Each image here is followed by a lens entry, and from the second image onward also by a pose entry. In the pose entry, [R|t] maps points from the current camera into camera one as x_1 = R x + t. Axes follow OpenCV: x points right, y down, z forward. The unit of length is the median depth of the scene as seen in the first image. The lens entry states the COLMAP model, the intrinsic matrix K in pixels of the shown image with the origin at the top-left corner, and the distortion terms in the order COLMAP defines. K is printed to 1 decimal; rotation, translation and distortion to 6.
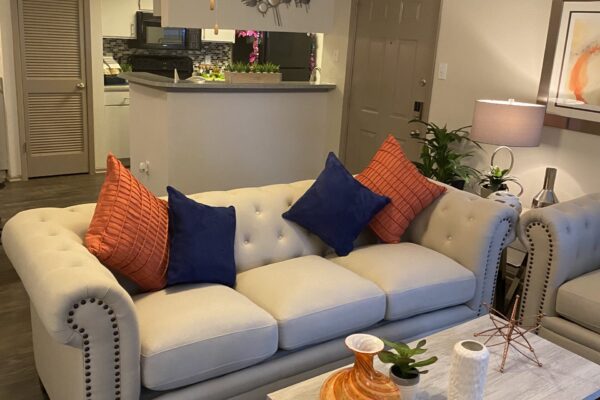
lens RADIAL K [[600.3, 0, 300.0], [0, 600.3, 200.0], [0, 0, 1]] dist [0.003208, -0.001783]
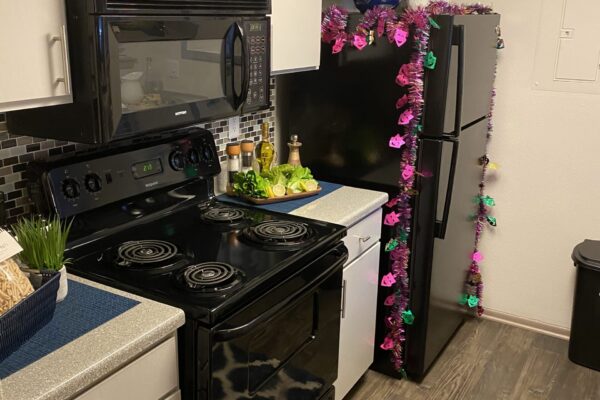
lens RADIAL K [[599.9, 0, 281.0], [0, 599.9, 200.1], [0, 0, 1]] dist [0.014168, 0.005300]
pose [[0.925572, -0.157195, 0.344392, -0.283556], [0.145370, 0.987552, 0.060070, -0.235530], [-0.349548, -0.005535, 0.936902, 0.768875]]
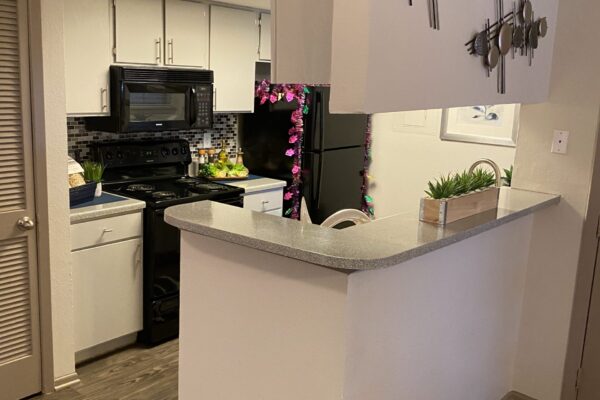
lens RADIAL K [[600.3, 0, 300.0], [0, 600.3, 200.0], [0, 0, 1]] dist [0.003208, -0.001783]
pose [[0.965806, -0.068411, 0.250076, -0.247870], [0.084614, 0.994916, -0.054617, -0.148765], [-0.245069, 0.073909, 0.966684, 0.441545]]
